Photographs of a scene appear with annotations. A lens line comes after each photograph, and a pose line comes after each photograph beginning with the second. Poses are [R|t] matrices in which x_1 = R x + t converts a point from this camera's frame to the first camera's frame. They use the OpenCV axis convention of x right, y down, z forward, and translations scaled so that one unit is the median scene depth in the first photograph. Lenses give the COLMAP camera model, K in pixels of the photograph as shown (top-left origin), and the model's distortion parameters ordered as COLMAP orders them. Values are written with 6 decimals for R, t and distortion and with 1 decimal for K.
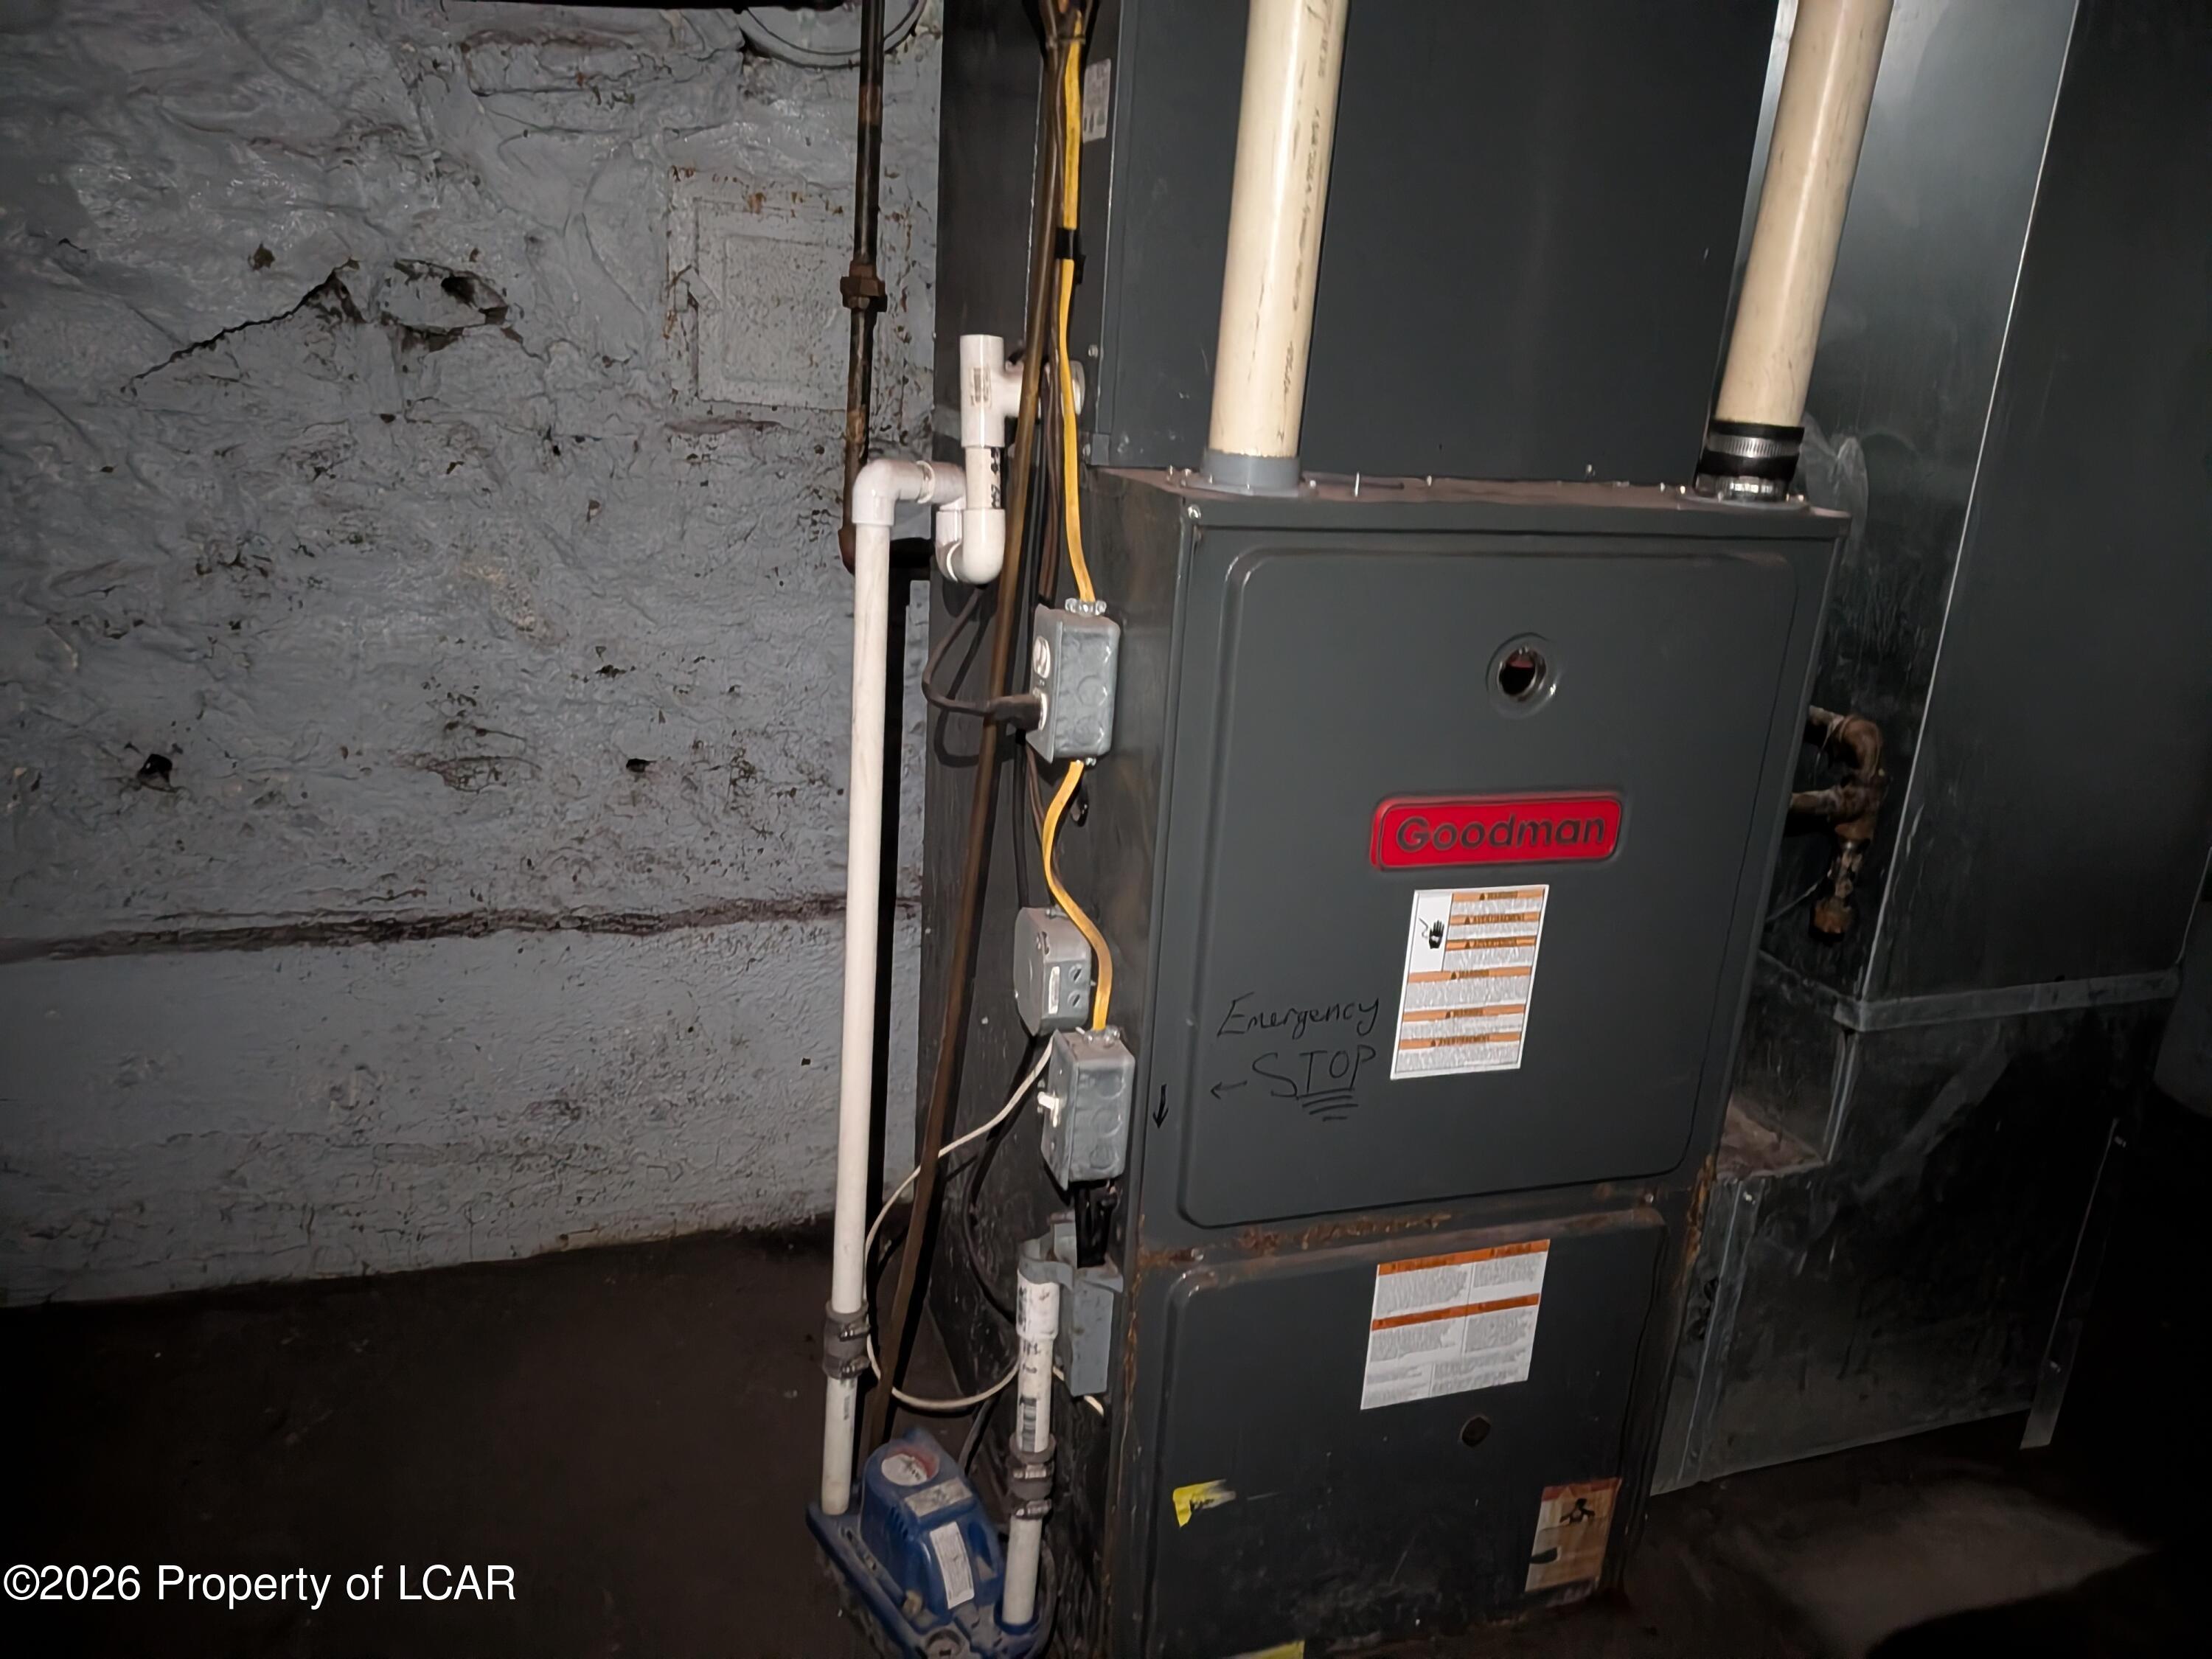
lens RADIAL K [[1576.8, 0, 1099.5], [0, 1576.8, 845.1], [0, 0, 1]] dist [0.037456, -0.068757]
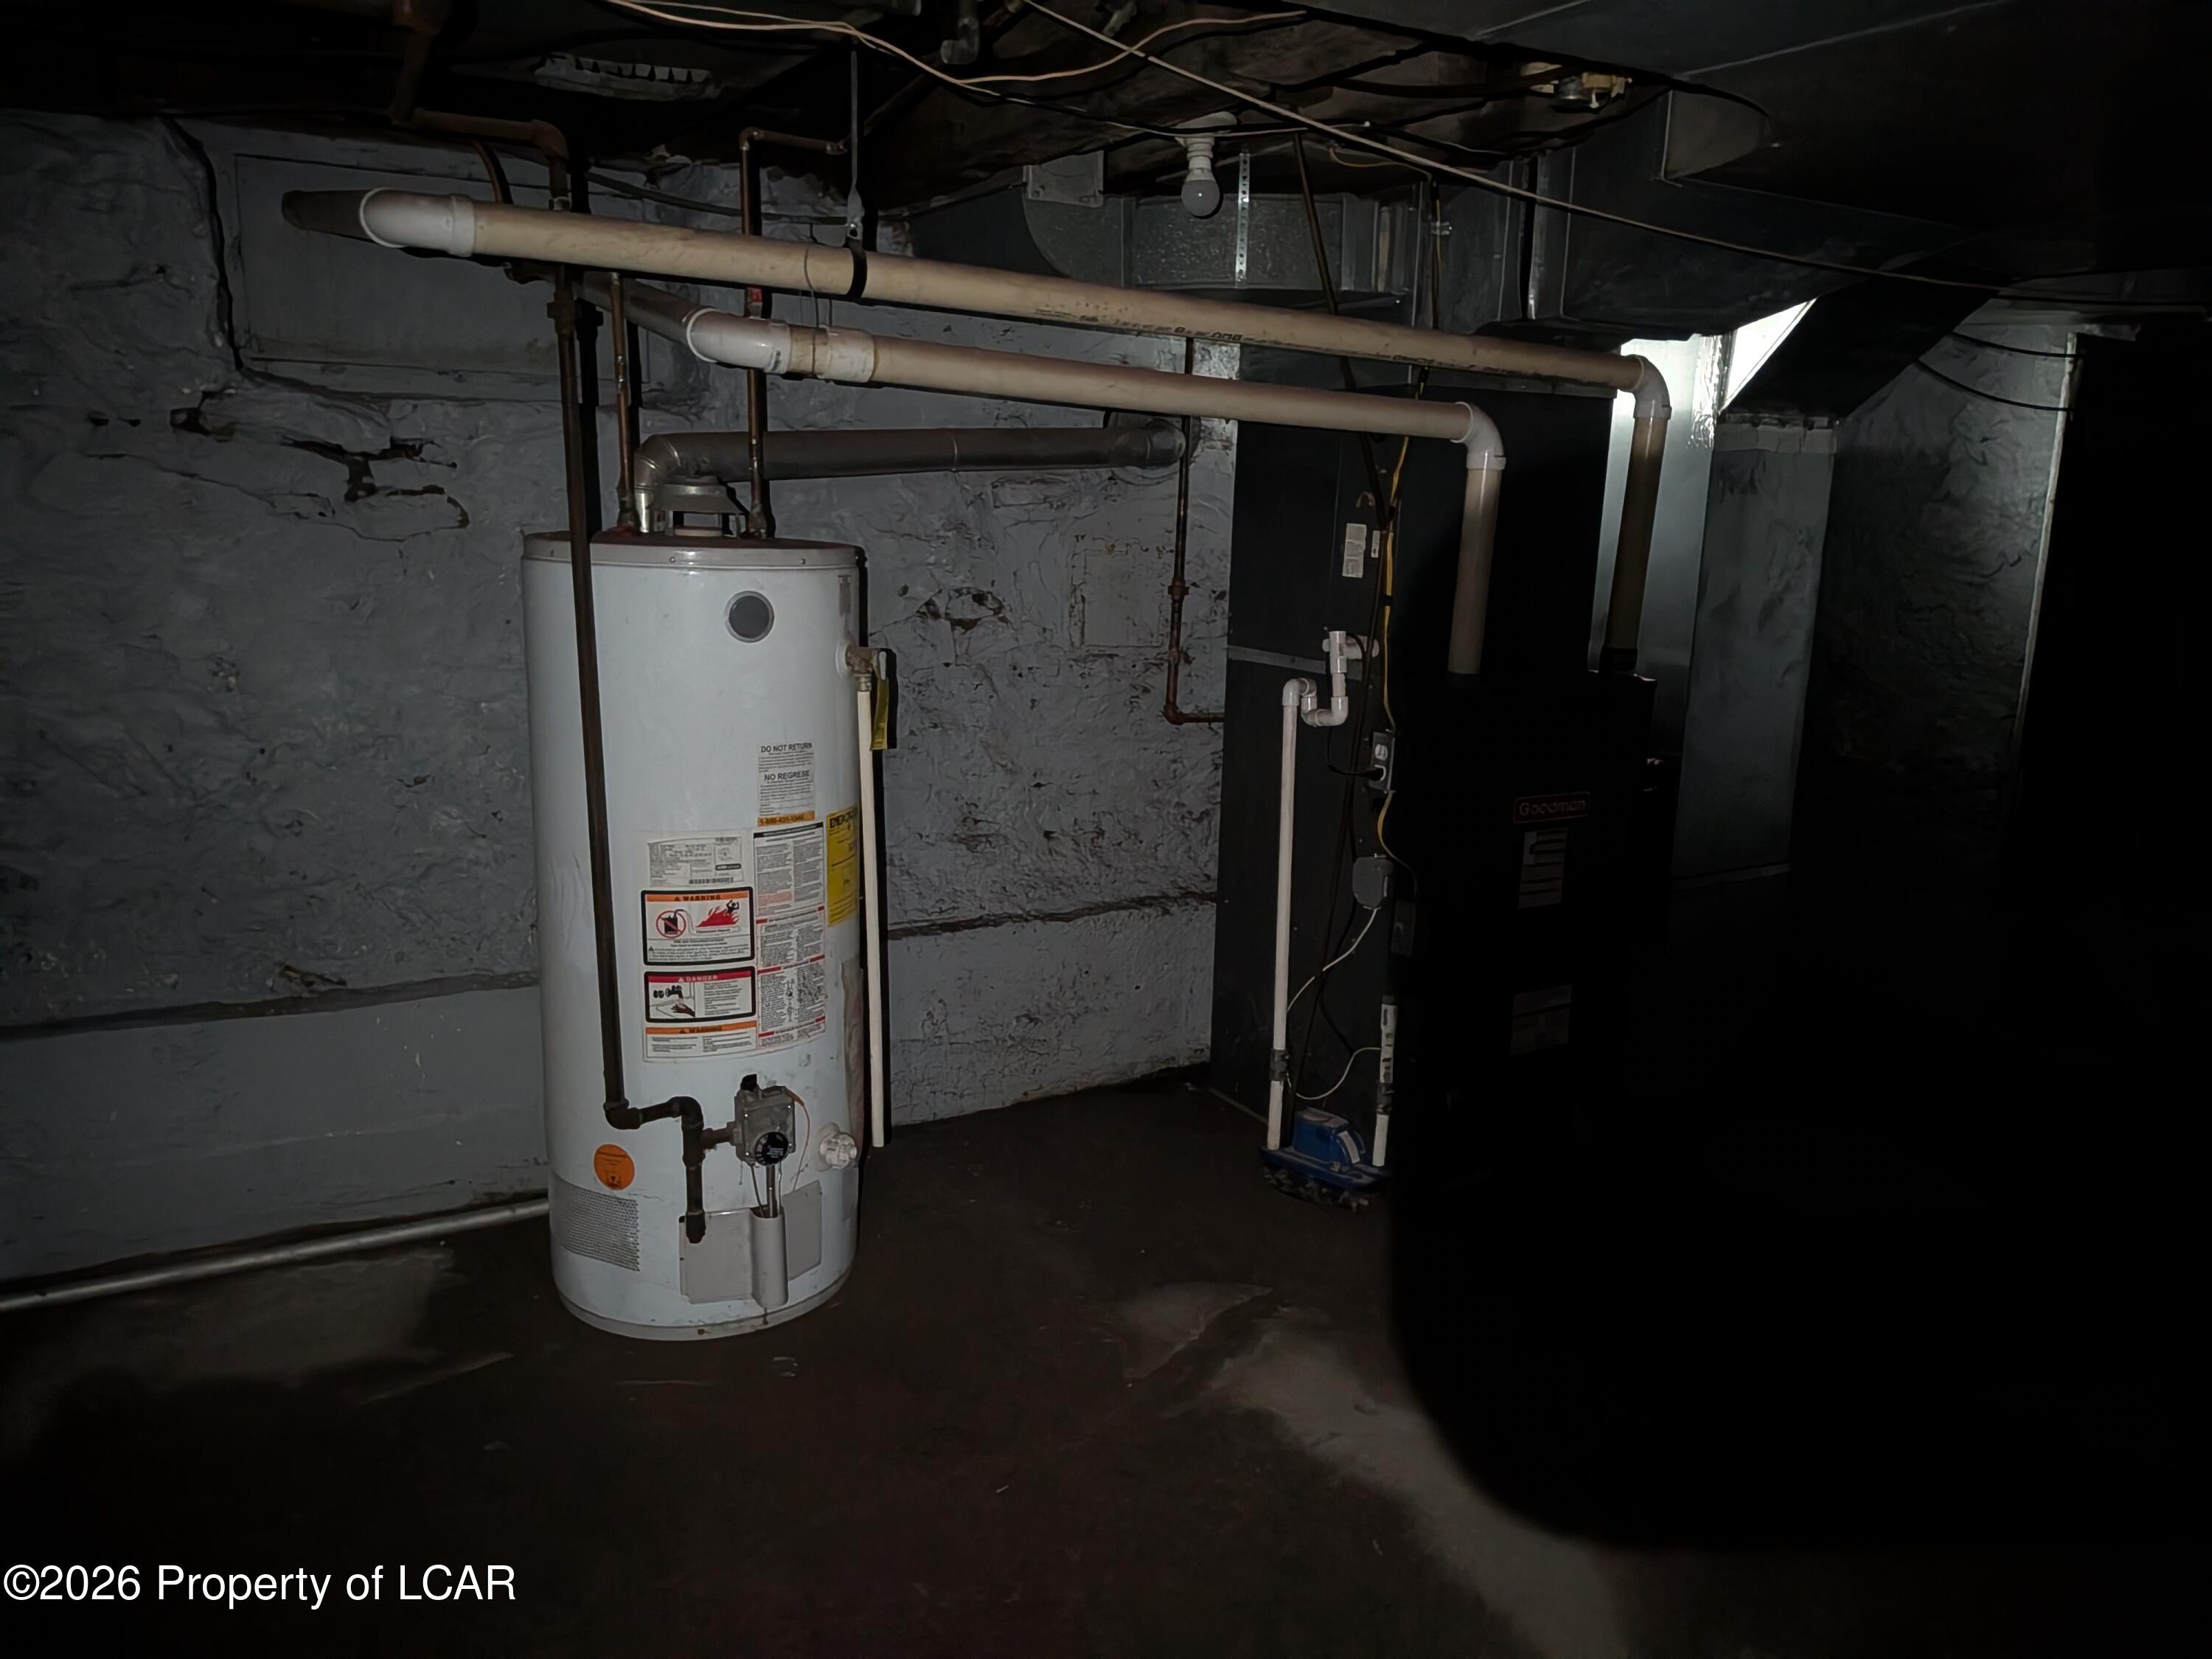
lens RADIAL K [[1576.8, 0, 1100.8], [0, 1576.8, 834.4], [0, 0, 1]] dist [0.037456, -0.068757]
pose [[0.977658, -0.077742, 0.195298, -0.766307], [0.094678, 0.992374, -0.078924, 0.133208], [-0.187673, 0.095651, 0.977563, -1.092492]]
